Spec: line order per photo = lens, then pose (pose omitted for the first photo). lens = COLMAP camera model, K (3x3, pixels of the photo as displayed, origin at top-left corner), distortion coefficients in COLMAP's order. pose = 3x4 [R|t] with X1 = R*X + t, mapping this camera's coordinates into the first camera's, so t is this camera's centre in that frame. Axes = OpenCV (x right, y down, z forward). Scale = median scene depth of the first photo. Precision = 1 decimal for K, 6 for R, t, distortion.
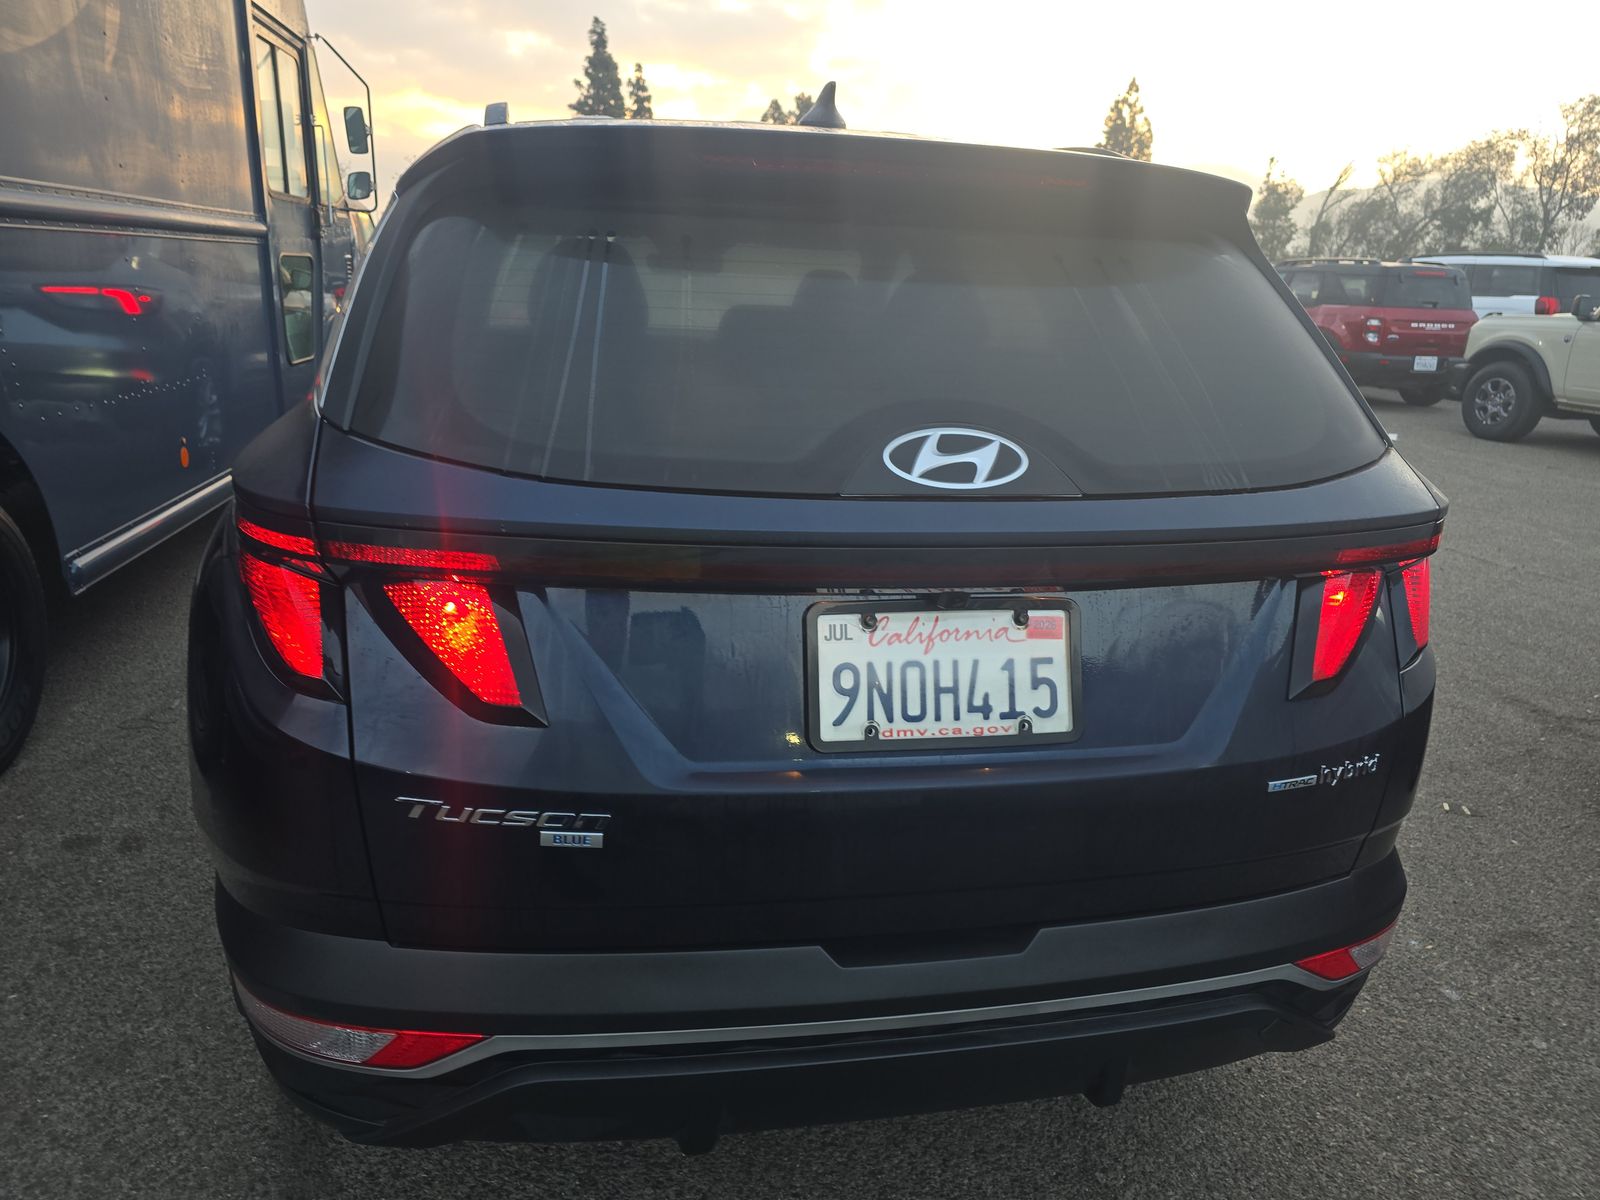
lens RADIAL K [[1074.9, 0, 793.5], [0, 1074.9, 598.7], [0, 0, 1]] dist [0.044677, -0.041204]
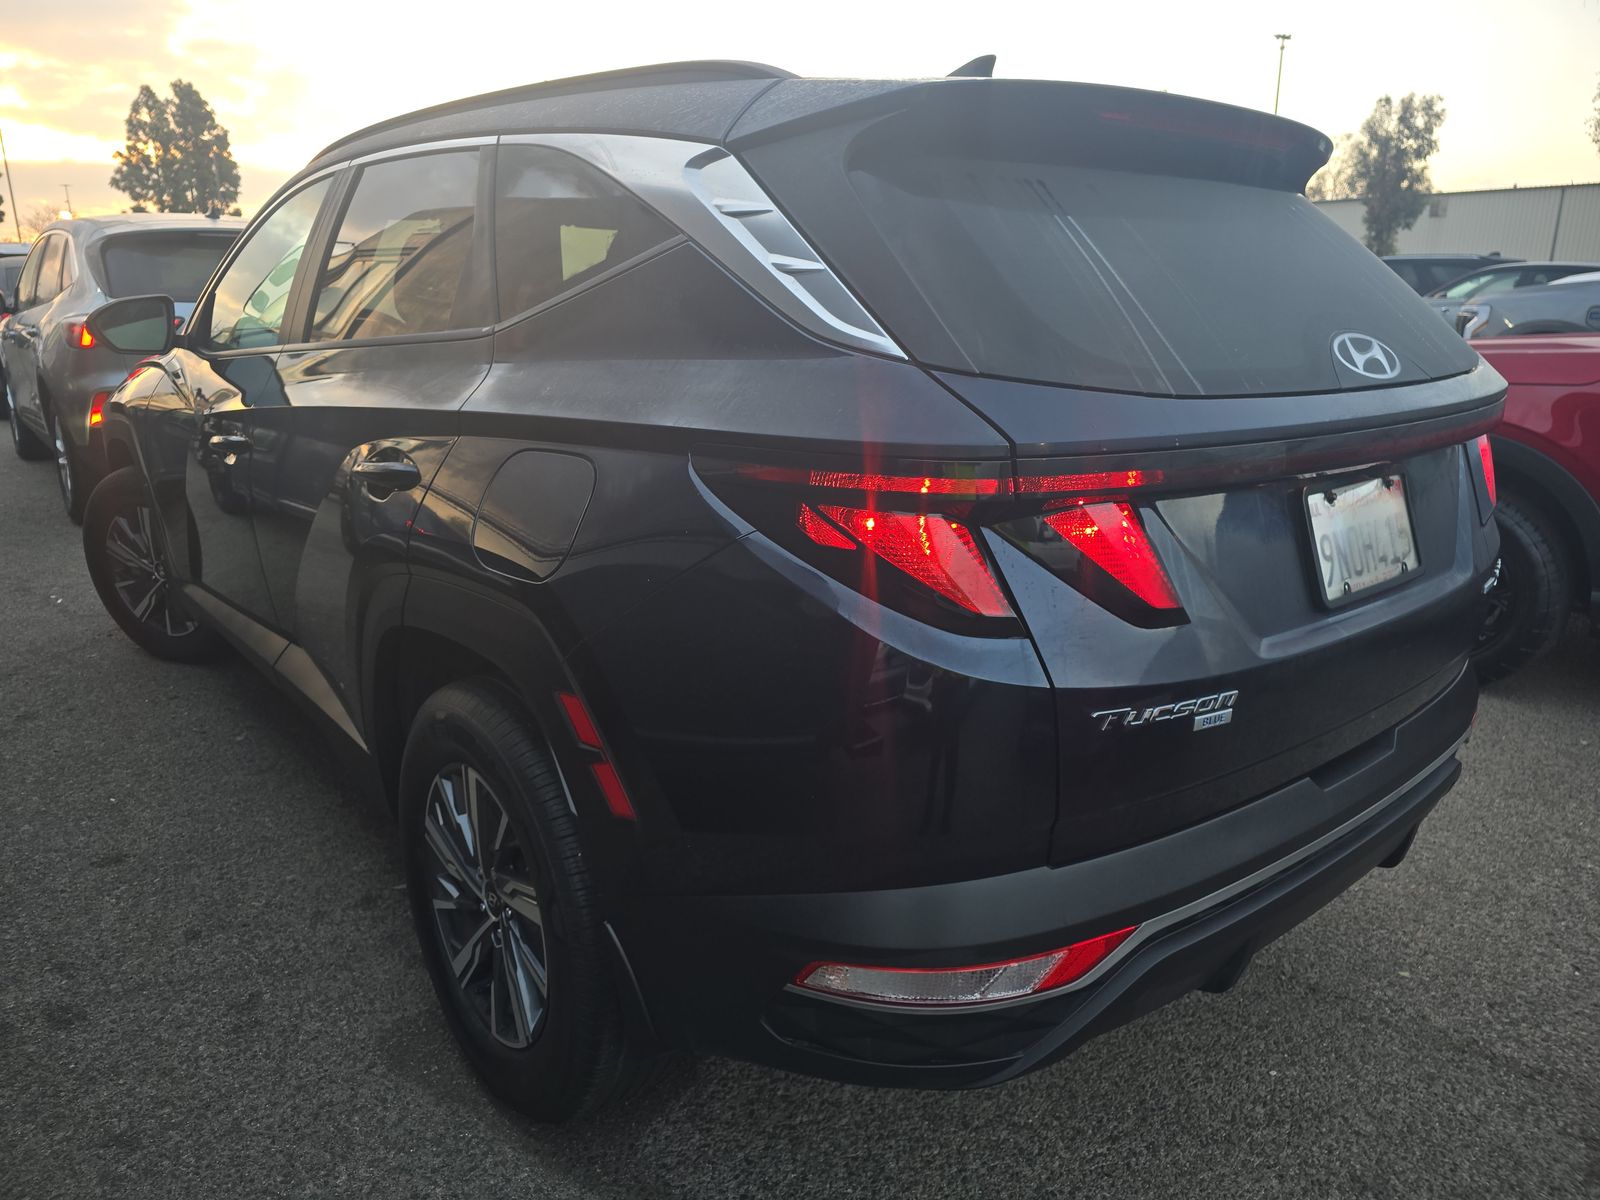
lens RADIAL K [[1074.9, 0, 793.5], [0, 1074.9, 598.7], [0, 0, 1]] dist [0.044677, -0.041204]
pose [[0.881620, -0.166946, 0.441446, -0.659504], [0.167437, 0.985144, 0.038170, -0.009489], [-0.441260, 0.040263, 0.896476, 0.114301]]
